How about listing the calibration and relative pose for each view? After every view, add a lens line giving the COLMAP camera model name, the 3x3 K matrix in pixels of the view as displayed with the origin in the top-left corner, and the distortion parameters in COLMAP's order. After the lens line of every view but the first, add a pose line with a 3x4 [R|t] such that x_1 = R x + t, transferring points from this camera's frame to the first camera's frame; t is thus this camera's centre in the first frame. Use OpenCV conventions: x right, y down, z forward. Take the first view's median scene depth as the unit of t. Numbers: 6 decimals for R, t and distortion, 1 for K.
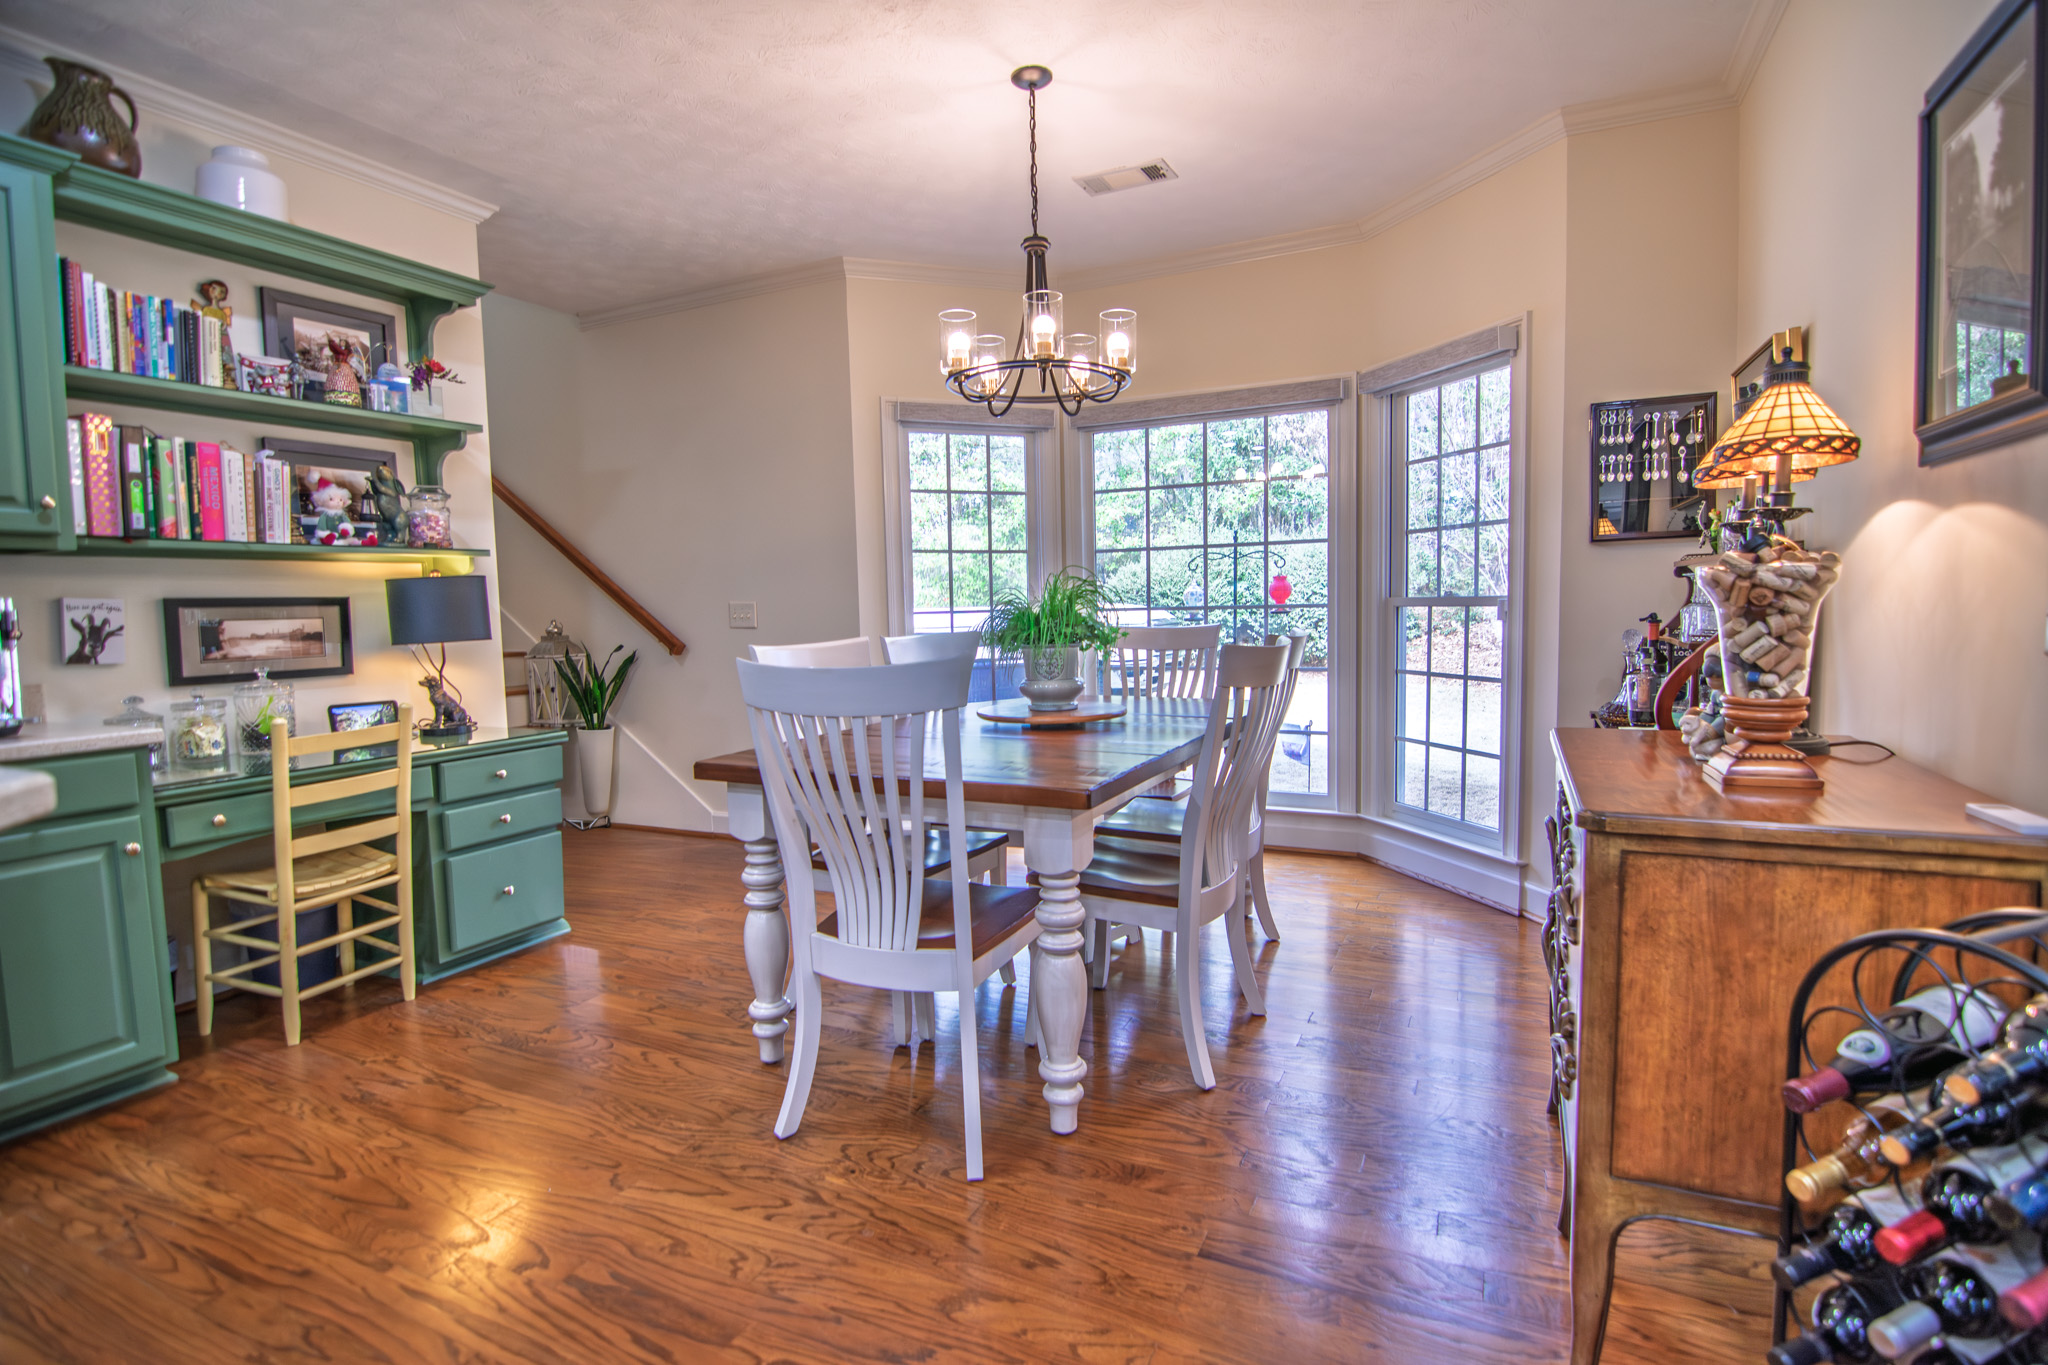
lens RADIAL K [[994.2, 0, 1024.0], [0, 994.2, 682.5], [0, 0, 1]] dist [0.002619, -0.017999]
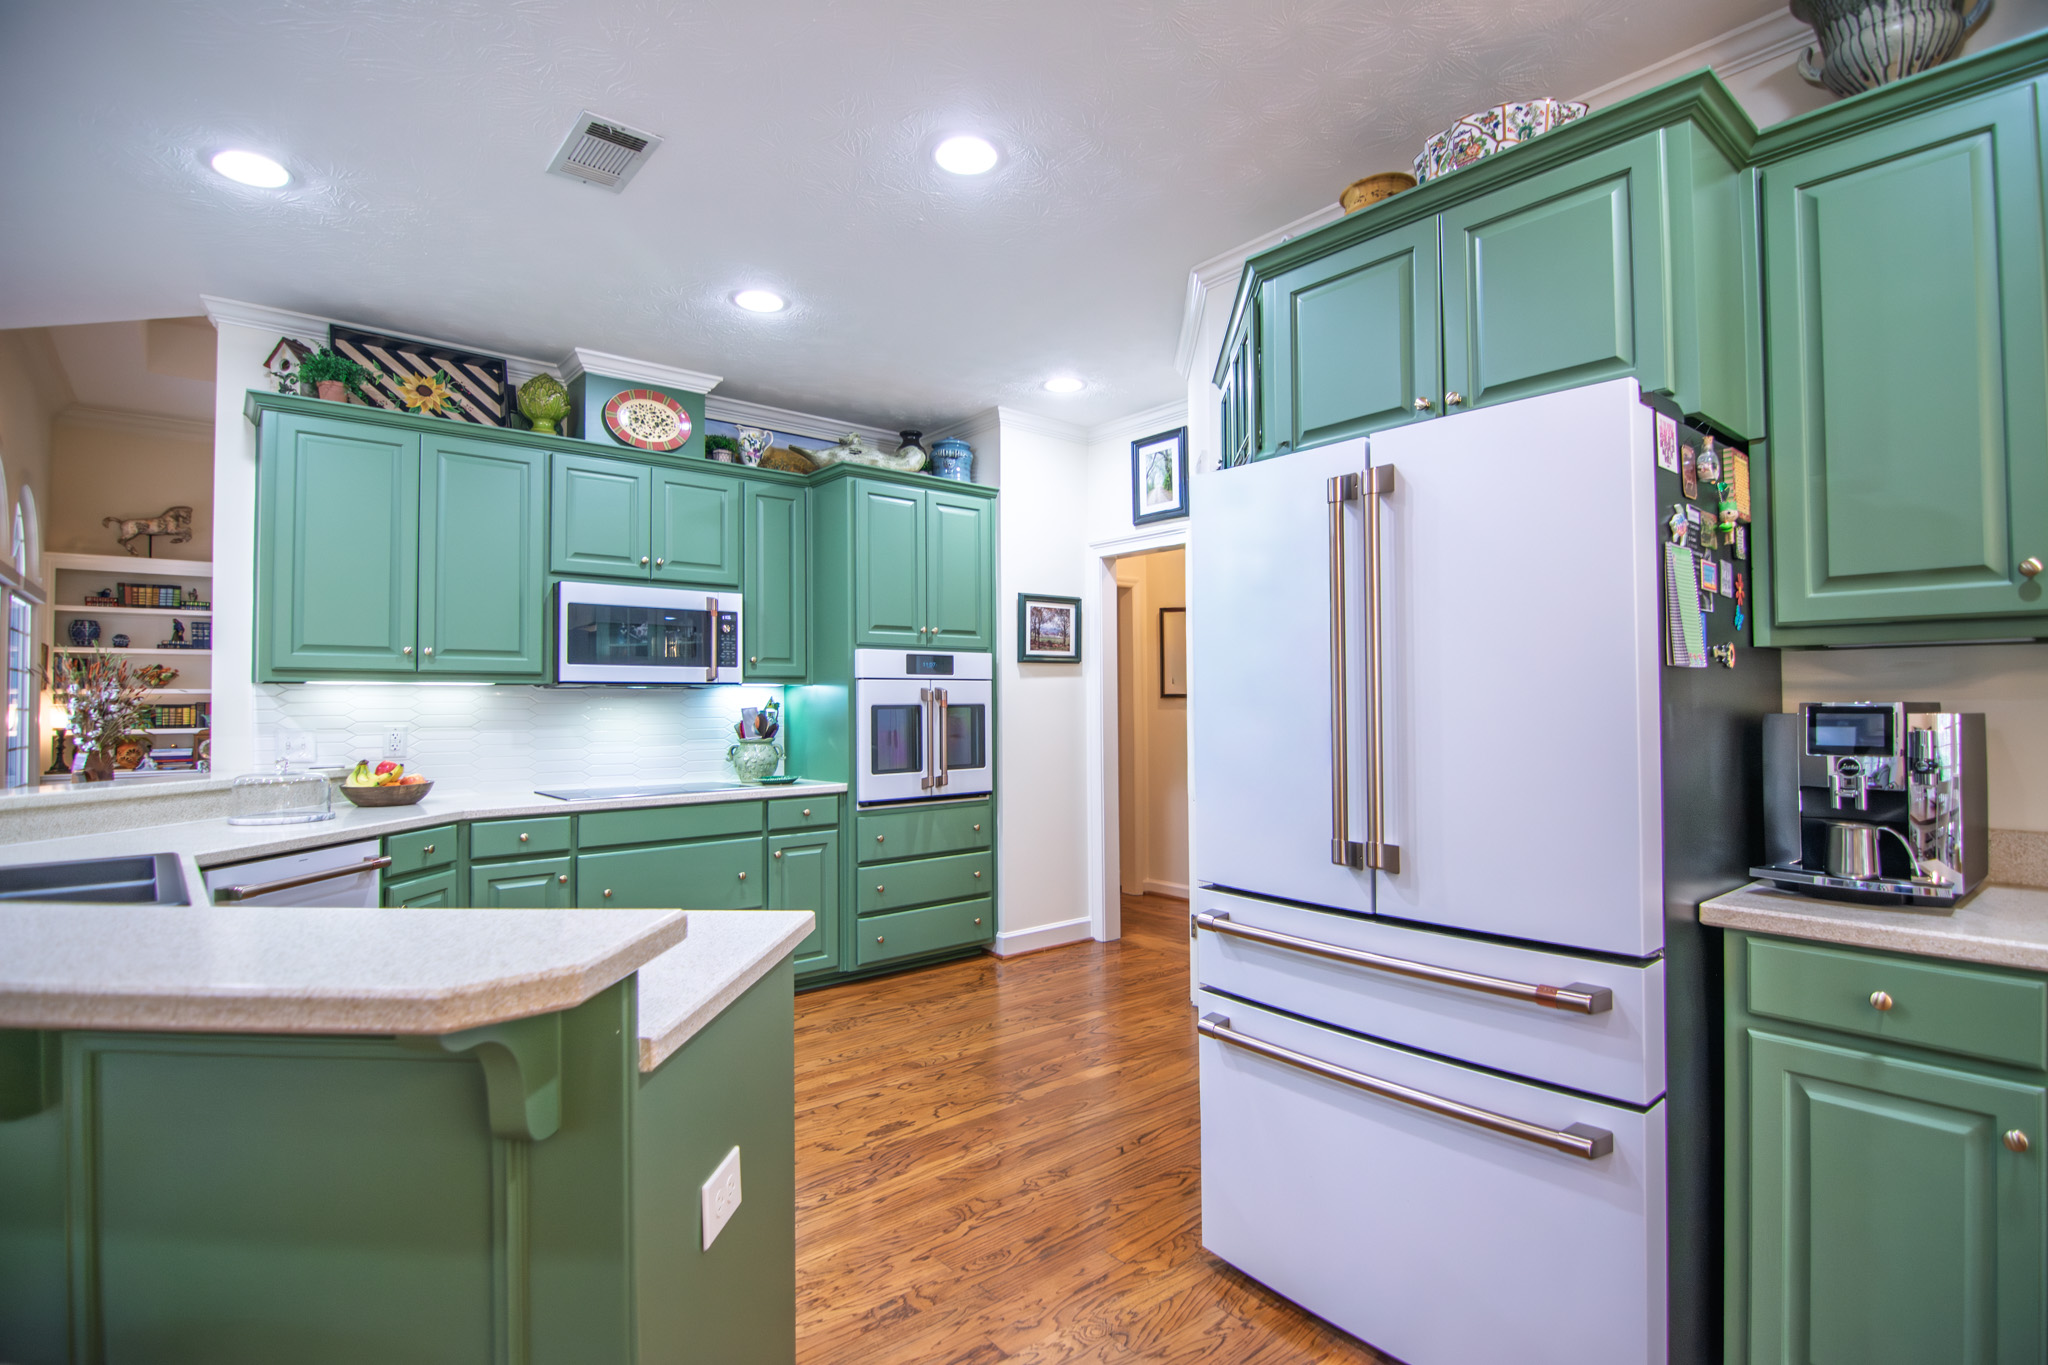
lens RADIAL K [[994.2, 0, 1024.0], [0, 994.2, 682.5], [0, 0, 1]] dist [0.002619, -0.017999]
pose [[-0.407296, 0.004558, -0.913285, -0.093231], [-0.056476, 0.997948, 0.030167, -0.067472], [0.911548, 0.063865, -0.406203, 0.501299]]
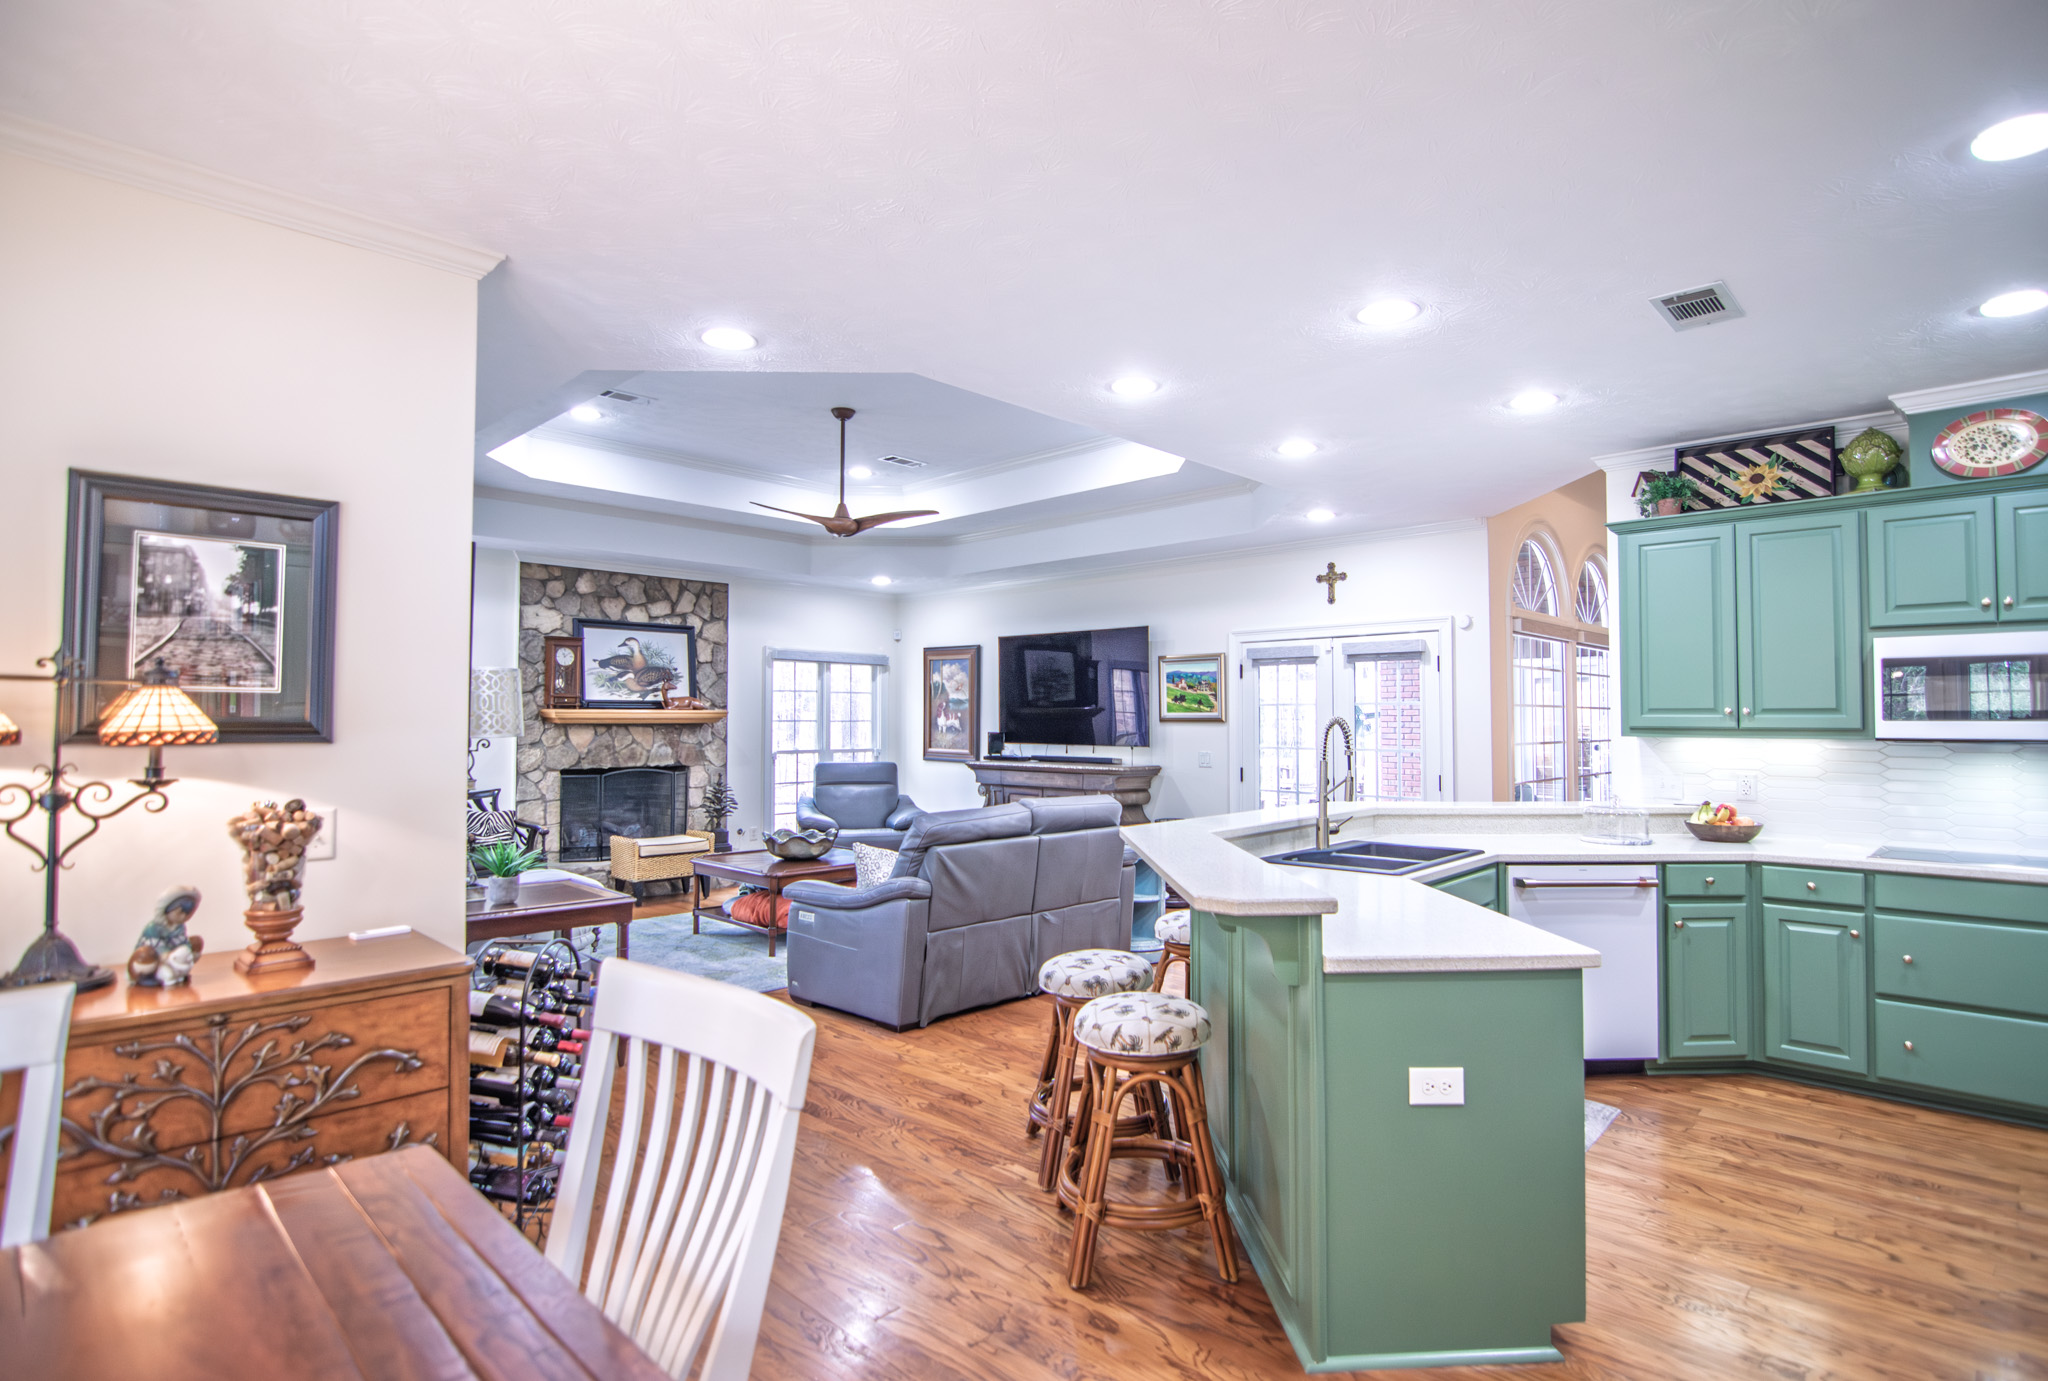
lens RADIAL K [[1050.7, 0, 1035.5], [0, 1050.7, 684.2], [0, 0, 1]] dist [0.001865, -0.020349]
pose [[-0.945932, 0.030751, 0.322903, -0.421198], [0.043882, 0.998476, 0.033461, -0.154596], [-0.321382, 0.045821, -0.945840, 1.028458]]
